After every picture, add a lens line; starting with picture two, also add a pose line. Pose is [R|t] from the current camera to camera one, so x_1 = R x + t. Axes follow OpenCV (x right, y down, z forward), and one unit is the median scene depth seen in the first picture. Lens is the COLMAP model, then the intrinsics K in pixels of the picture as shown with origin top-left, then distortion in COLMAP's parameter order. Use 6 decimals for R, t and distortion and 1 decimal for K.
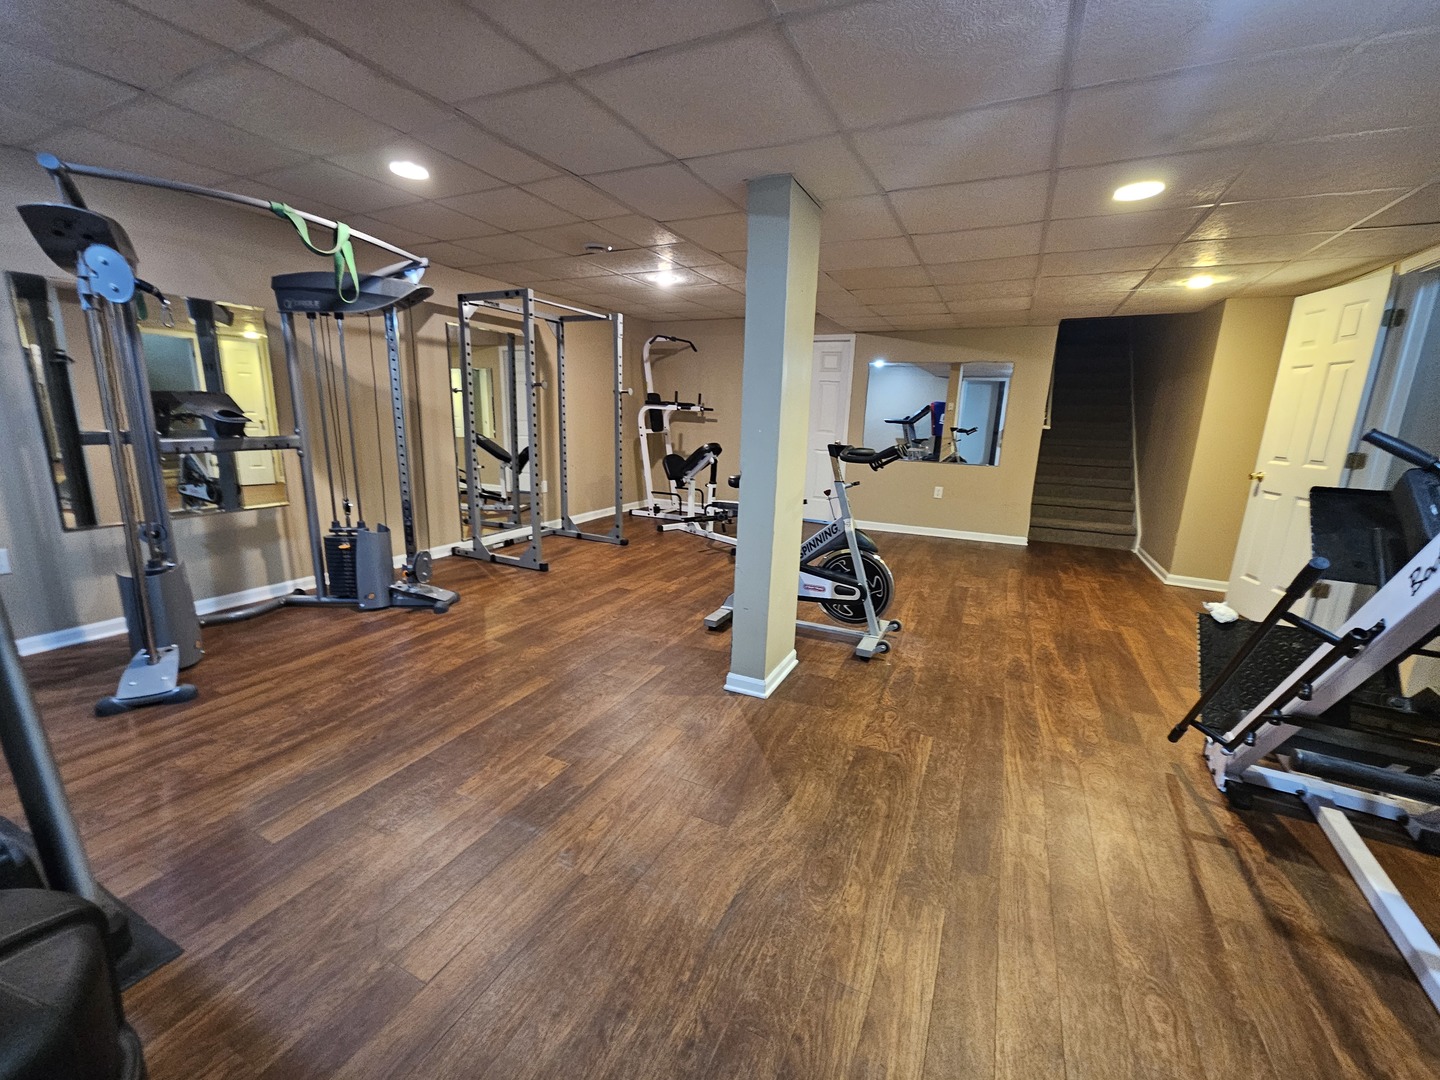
lens RADIAL K [[583.6, 0, 720.0], [0, 583.6, 540.0], [0, 0, 1]] dist [0.002258, 0.000219]
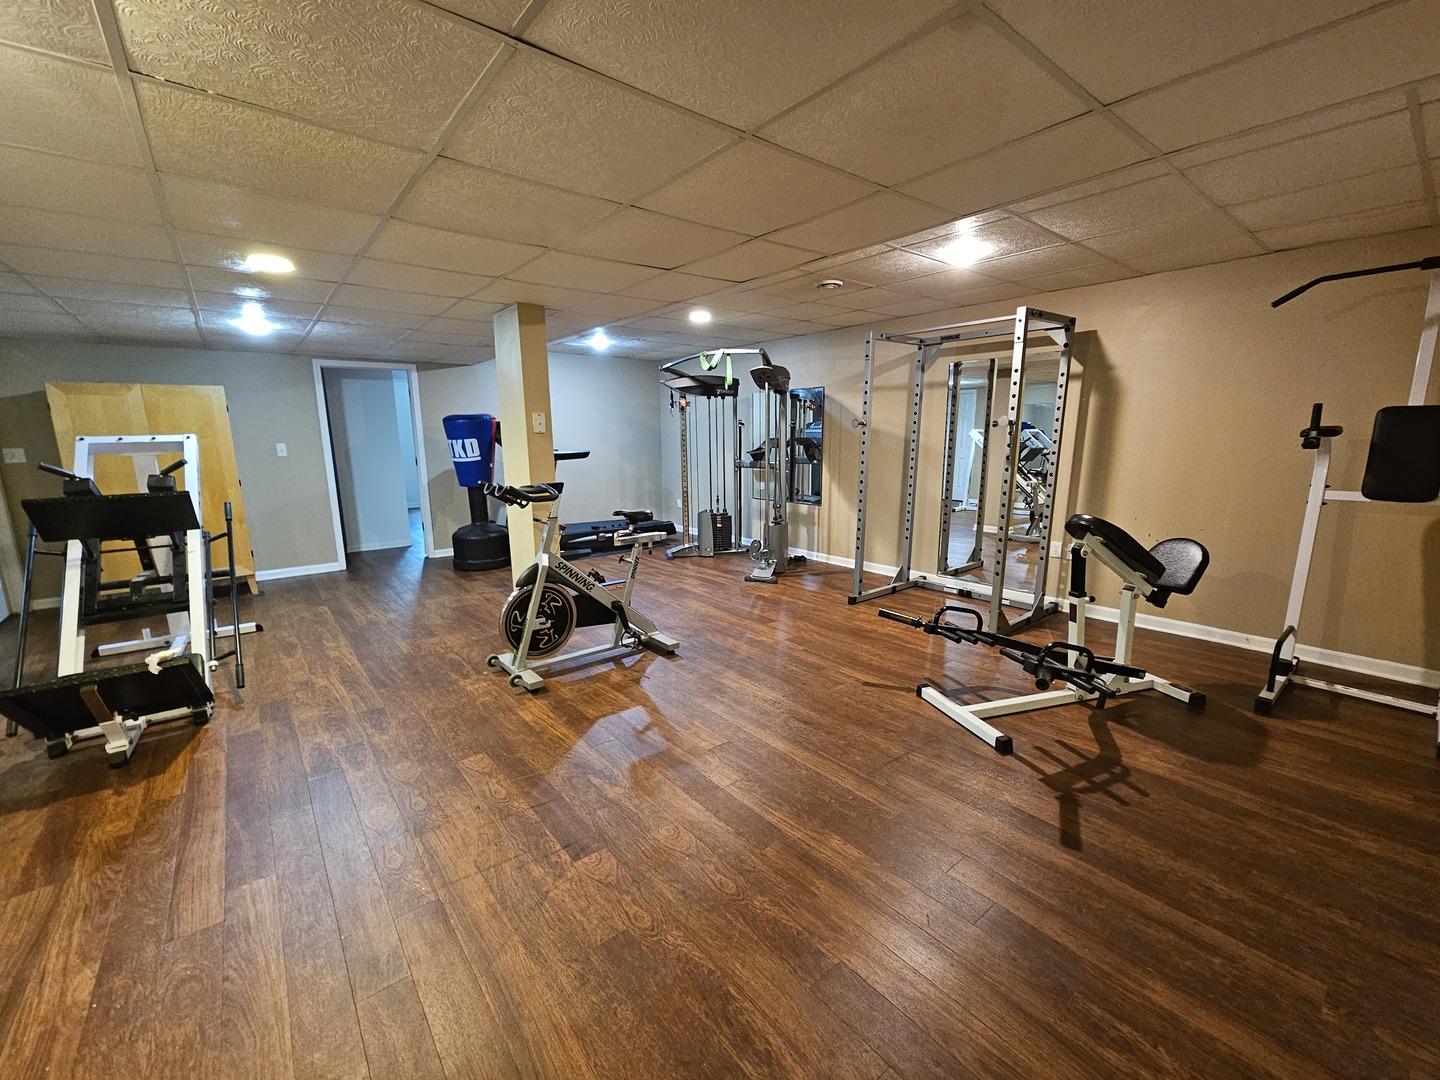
lens RADIAL K [[577.0, 0, 720.0], [0, 577.0, 540.0], [0, 0, 1]] dist [-0.001174, -0.000072]
pose [[-0.401834, 0.148976, -0.903513, 0.843909], [-0.199292, 0.948799, 0.245078, -0.312426], [0.893763, 0.278544, -0.351570, 1.350097]]
